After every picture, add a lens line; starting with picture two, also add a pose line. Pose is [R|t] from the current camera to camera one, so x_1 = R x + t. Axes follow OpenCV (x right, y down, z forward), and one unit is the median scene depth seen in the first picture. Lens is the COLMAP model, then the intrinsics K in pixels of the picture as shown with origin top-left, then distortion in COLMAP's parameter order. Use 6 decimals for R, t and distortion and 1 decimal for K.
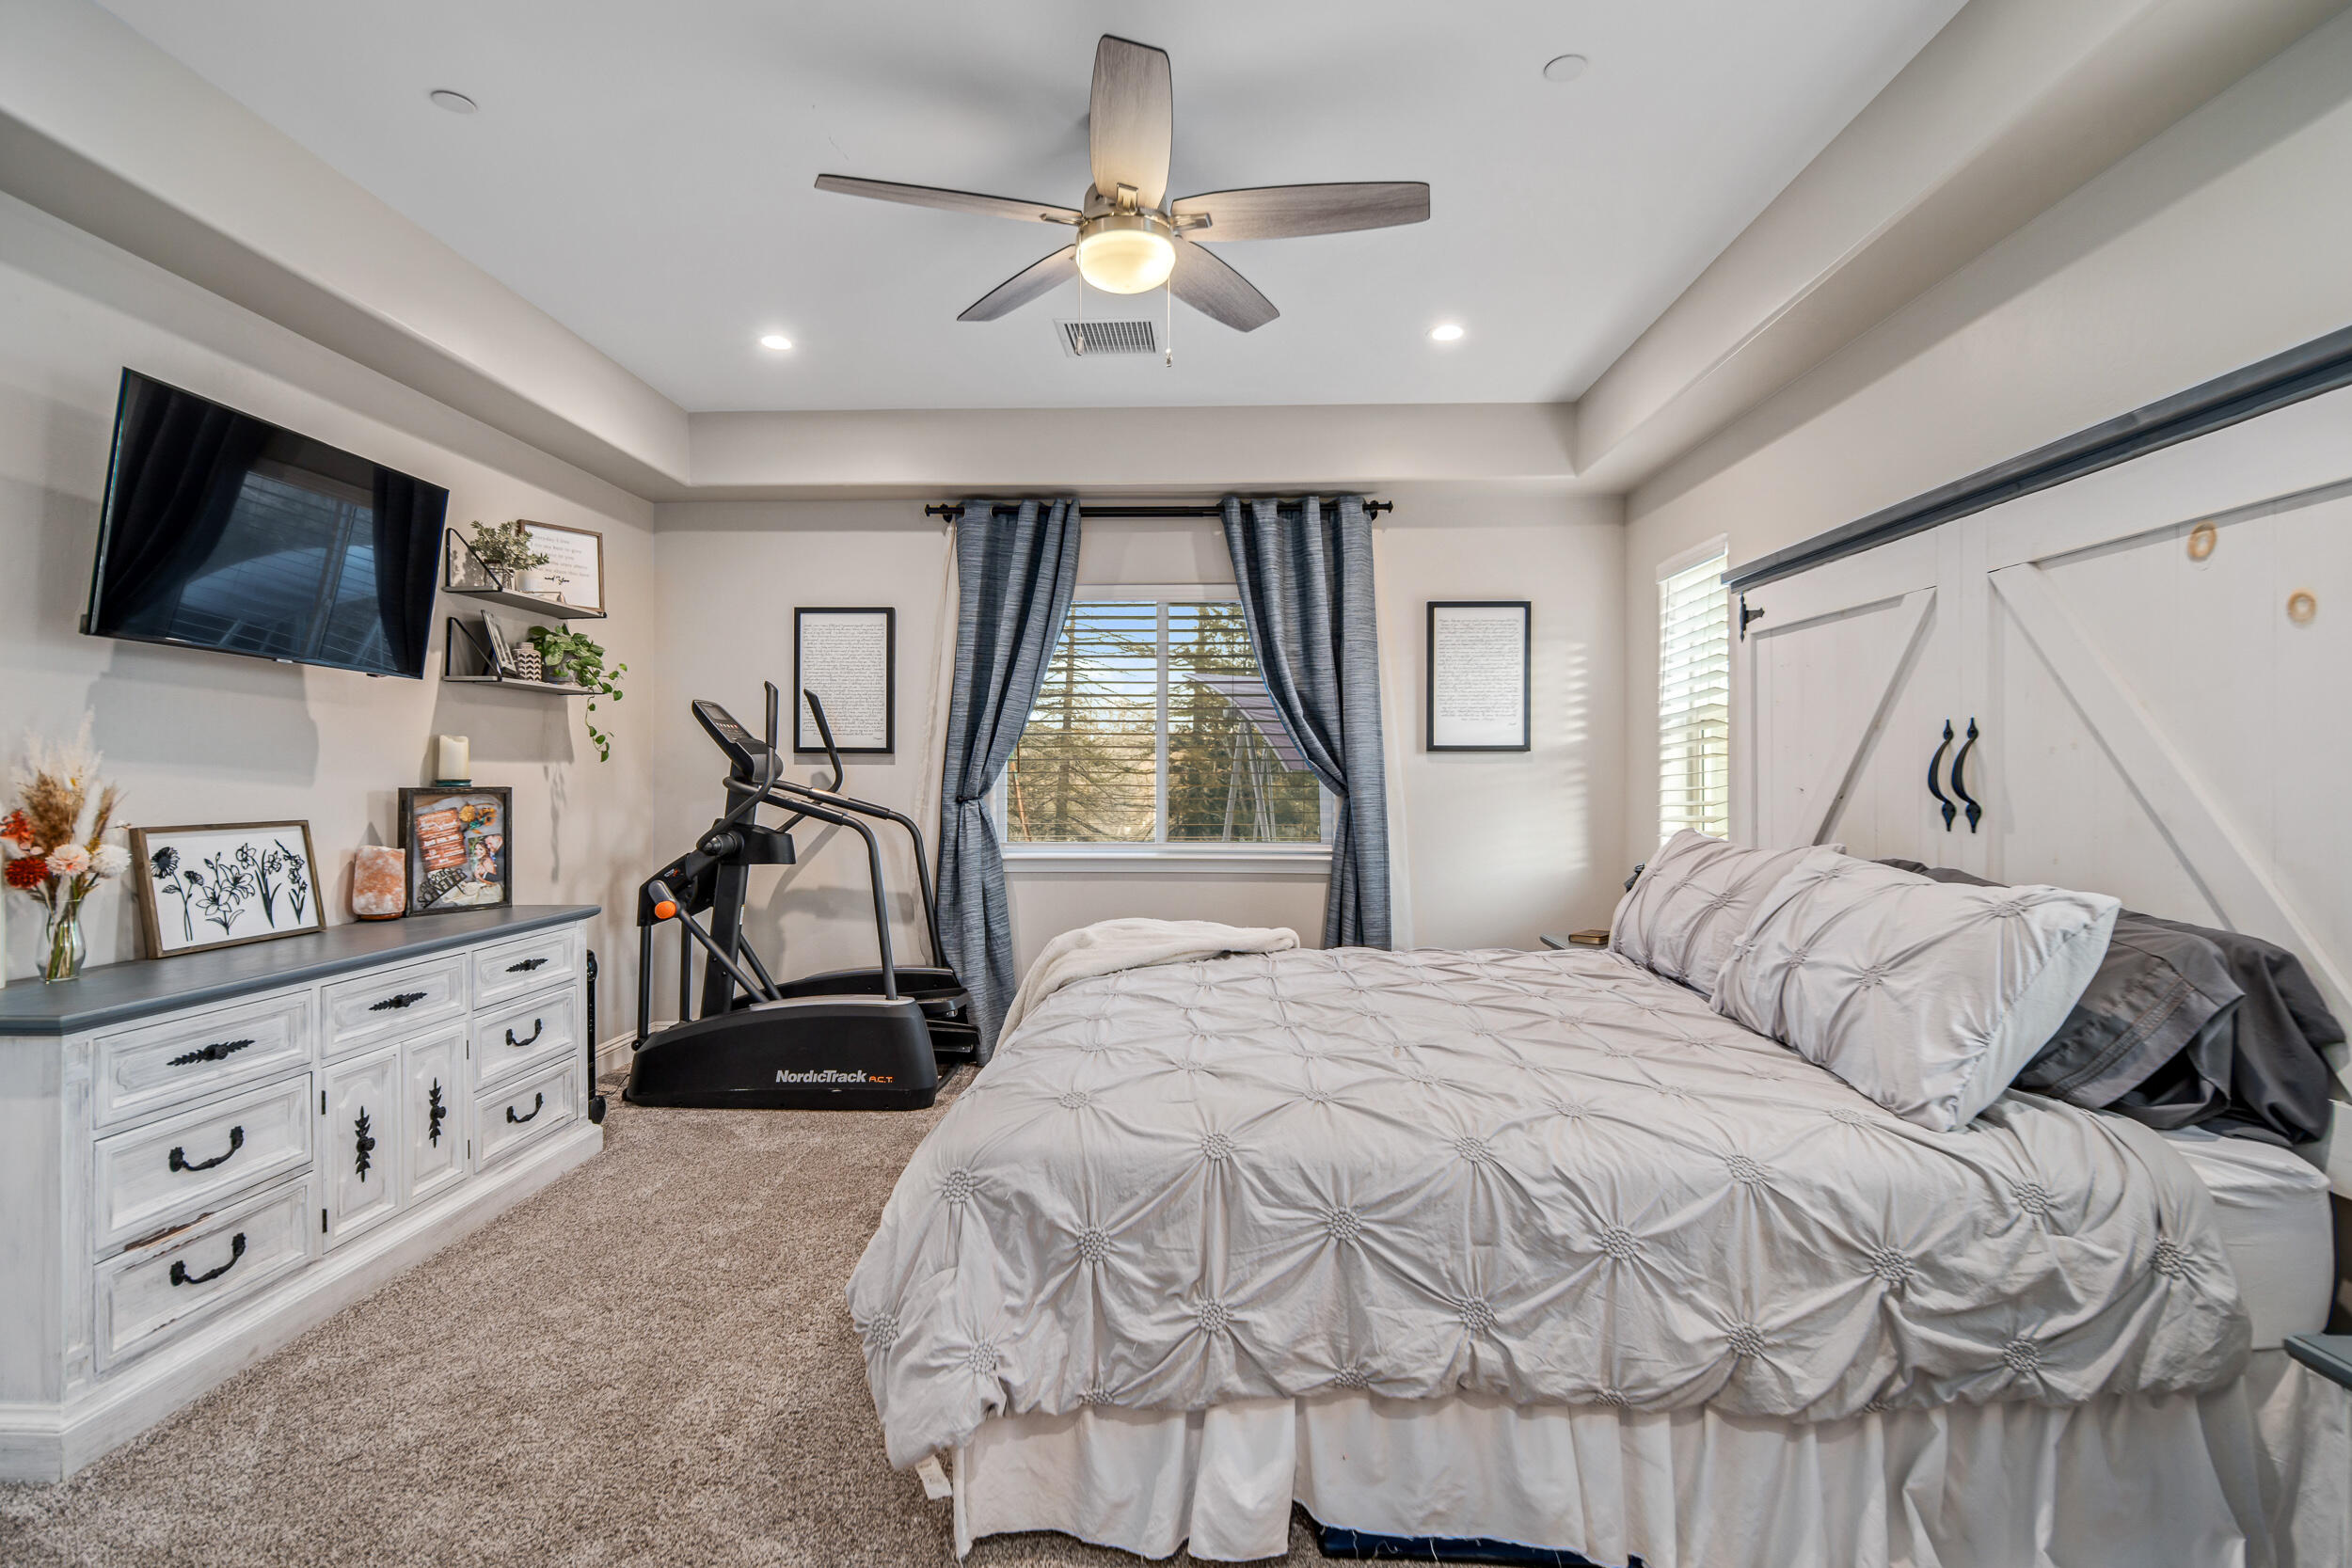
lens RADIAL K [[1137.7, 0, 1179.1], [0, 1137.7, 771.5], [0, 0, 1]] dist [0.004285, -0.000731]
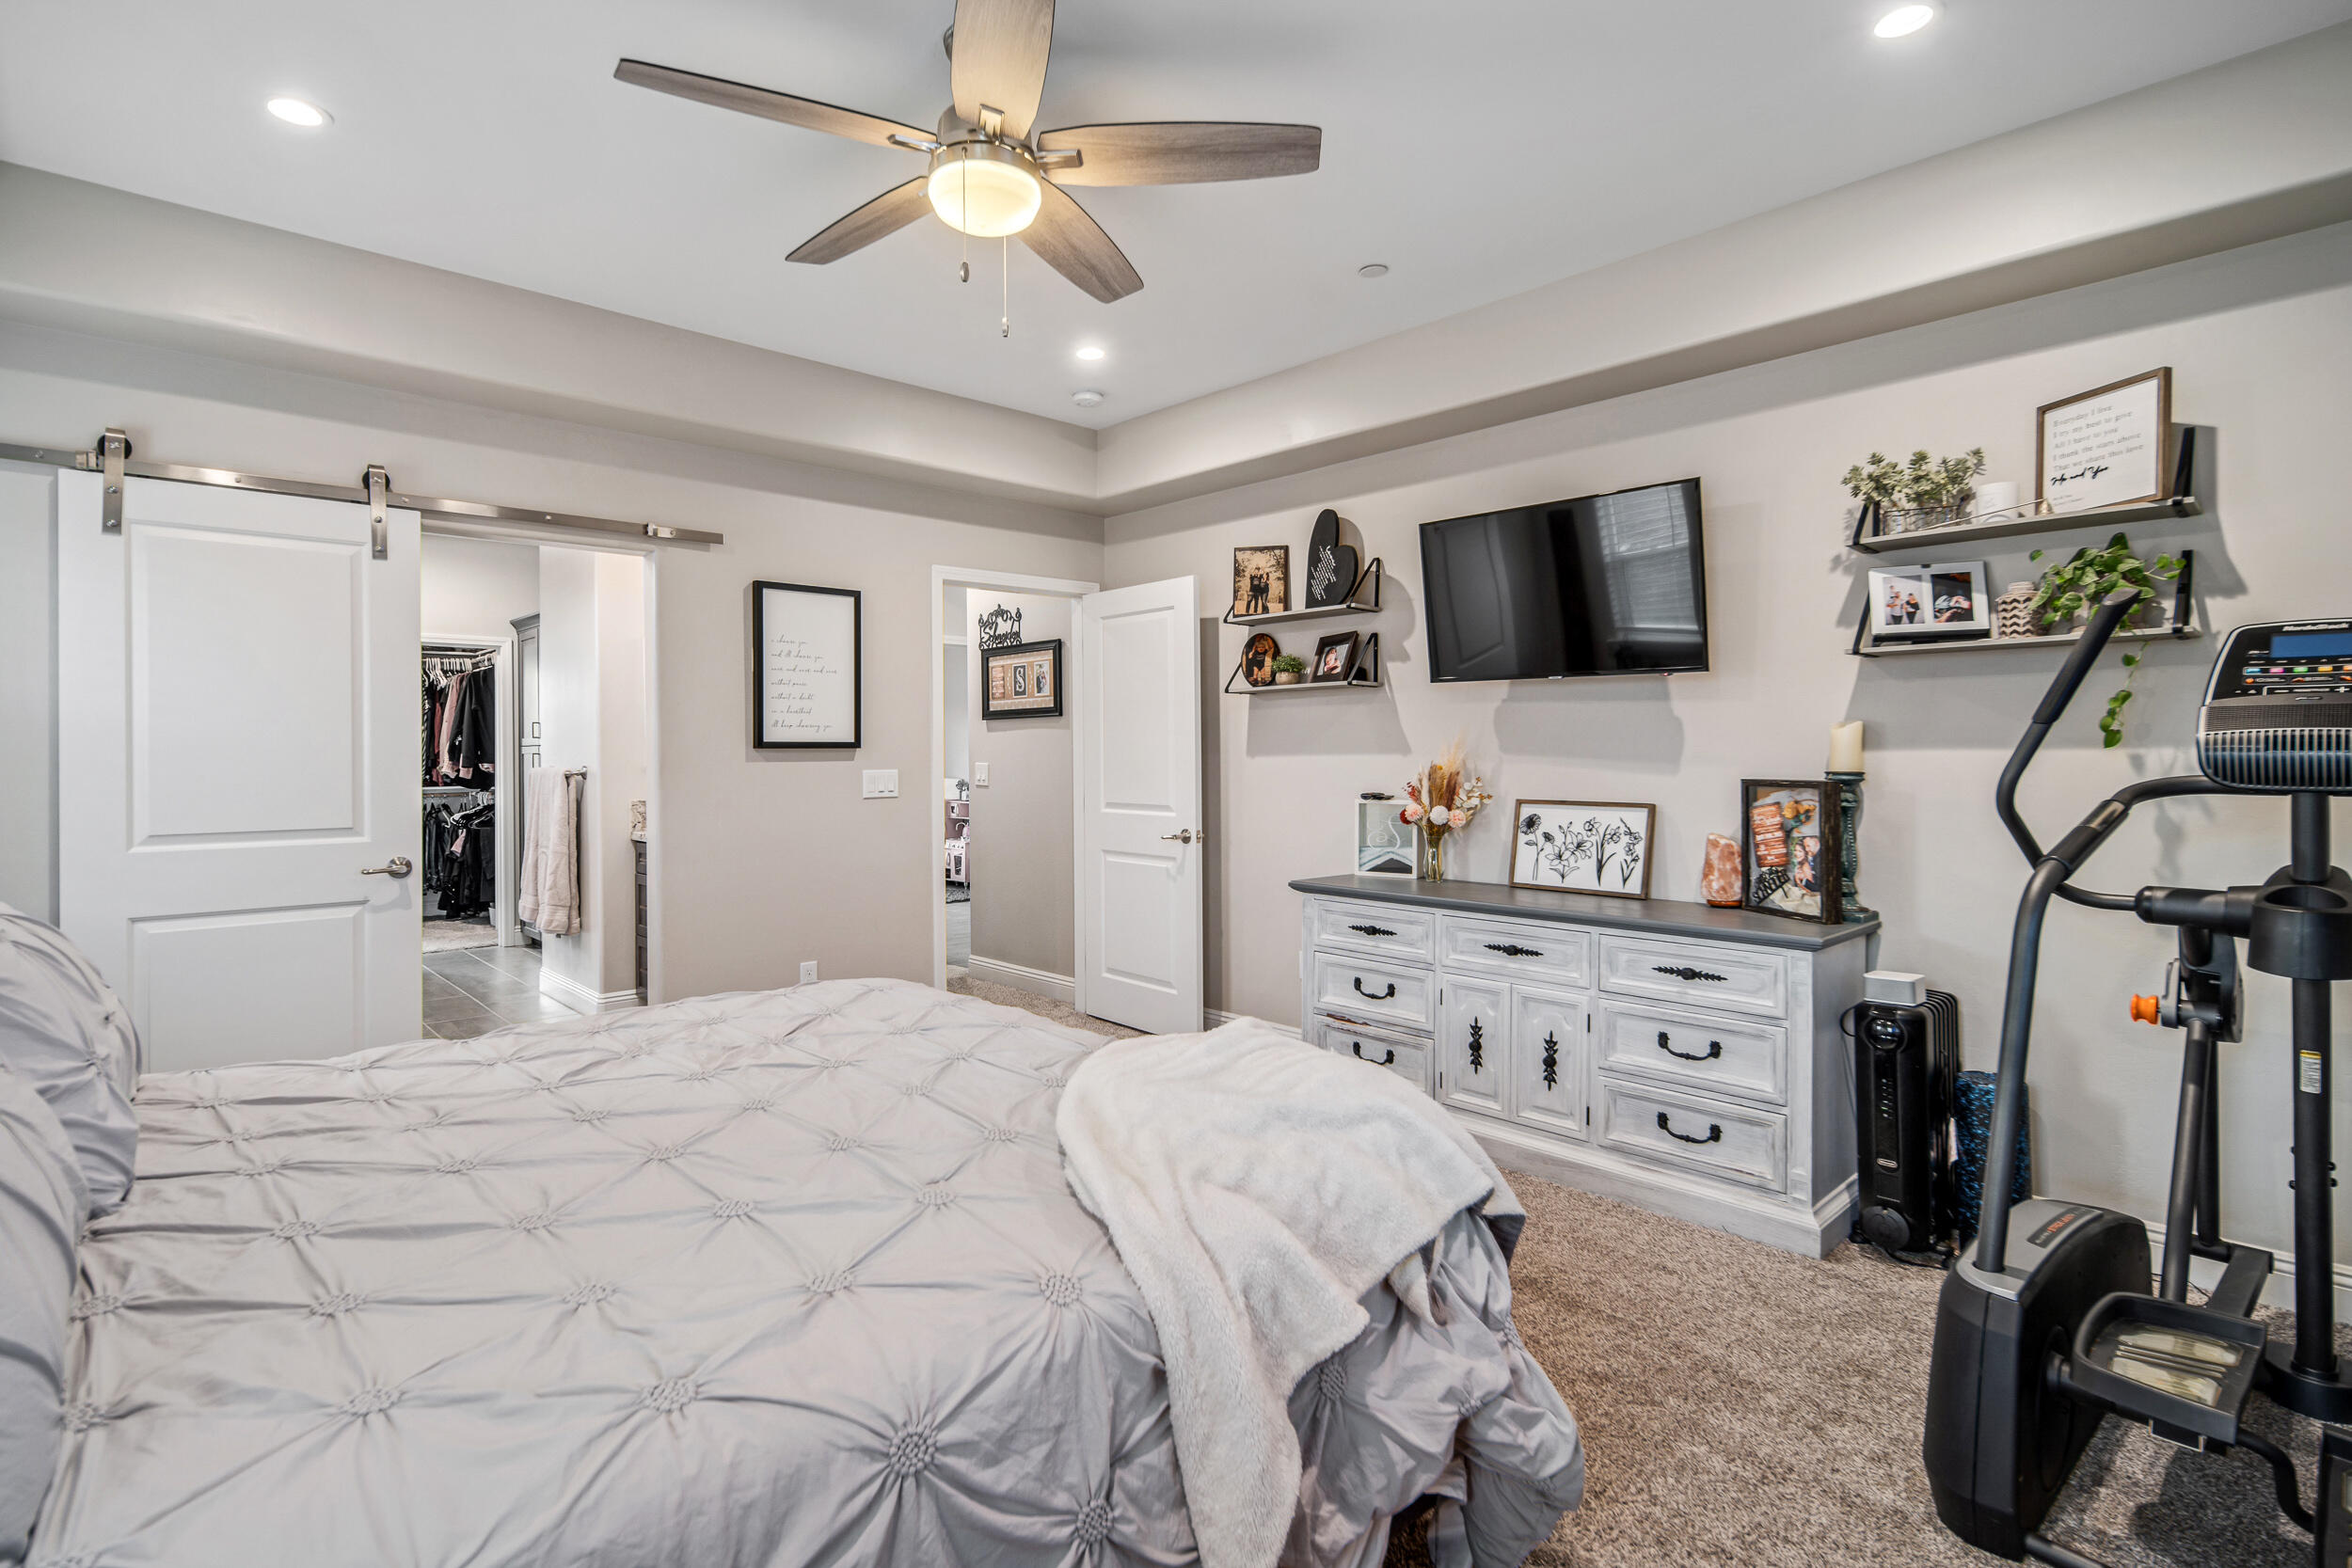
lens RADIAL K [[1137.7, 0, 1174.2], [0, 1137.7, 771.9], [0, 0, 1]] dist [0.004285, -0.000731]
pose [[-0.704696, 0.014134, -0.709369, 0.407402], [0.005444, 0.999880, 0.014515, -0.009740], [0.709489, 0.006367, -0.704688, 1.480223]]
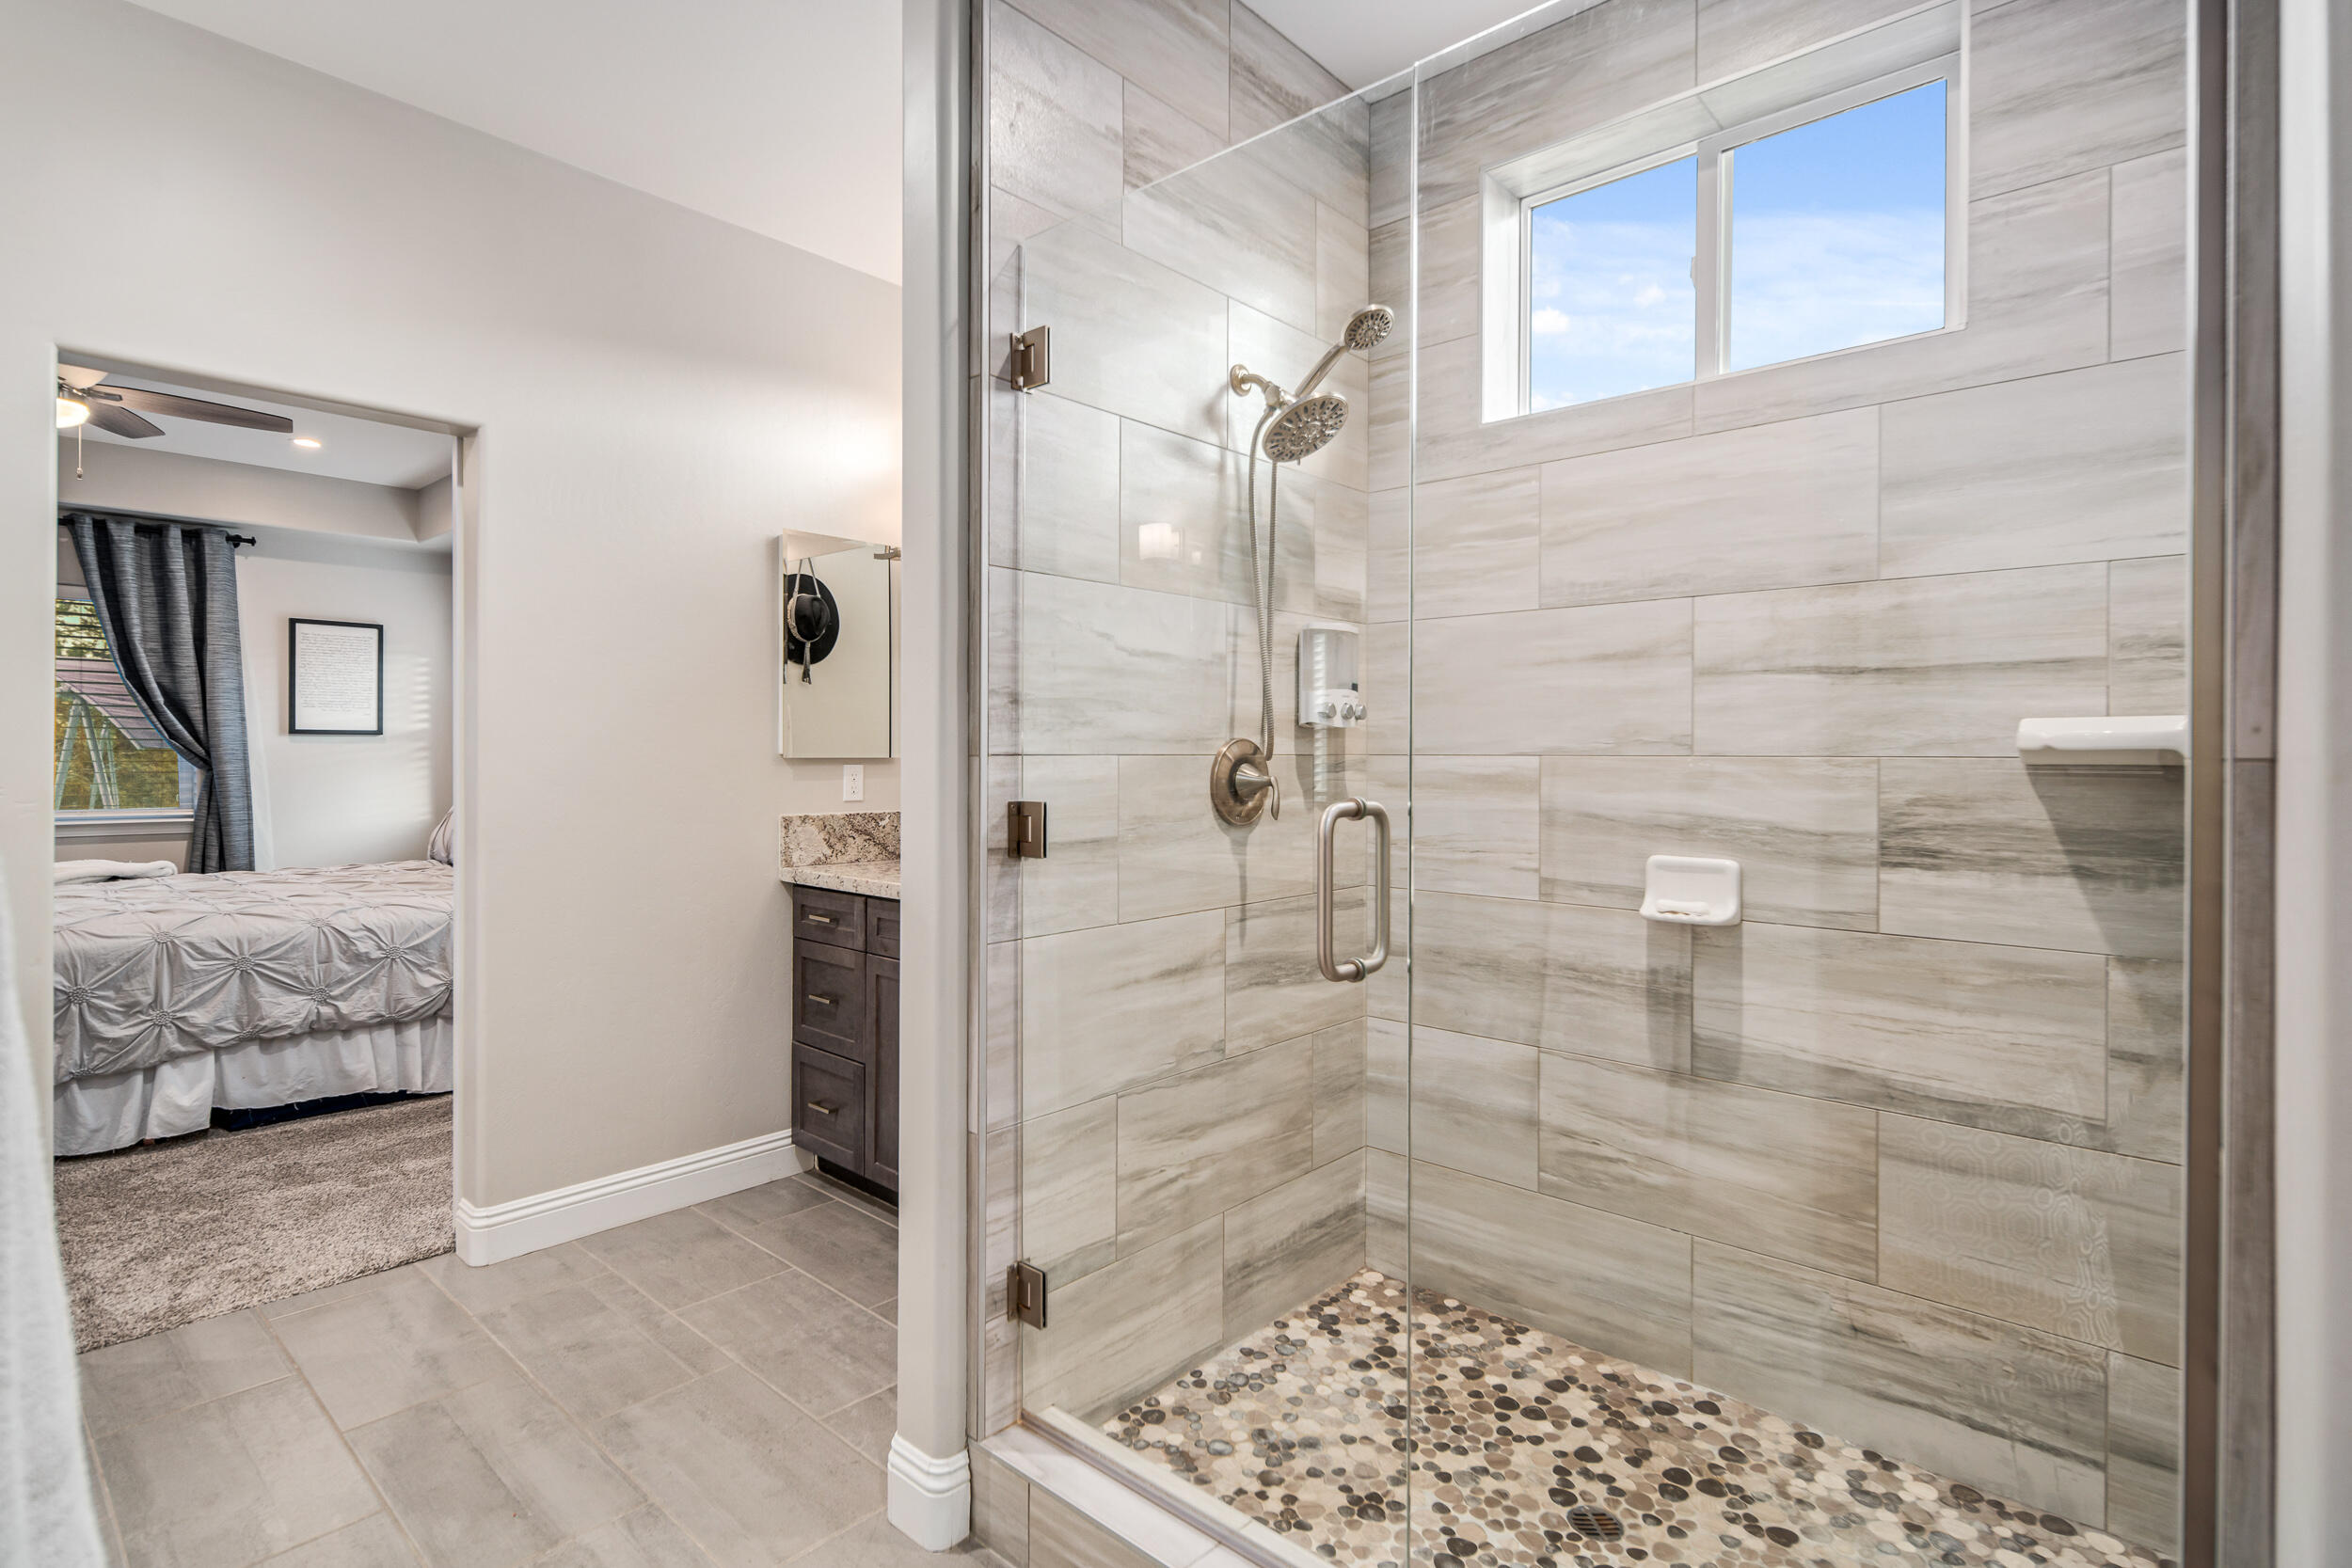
lens RADIAL K [[1137.7, 0, 1159.3], [0, 1137.7, 758.7], [0, 0, 1]] dist [0.004285, -0.000731]
pose [[0.645564, -0.002820, 0.763701, -0.212963], [-0.003229, 0.999974, 0.006422, -0.001308], [-0.763700, -0.006612, 0.645538, -0.943807]]
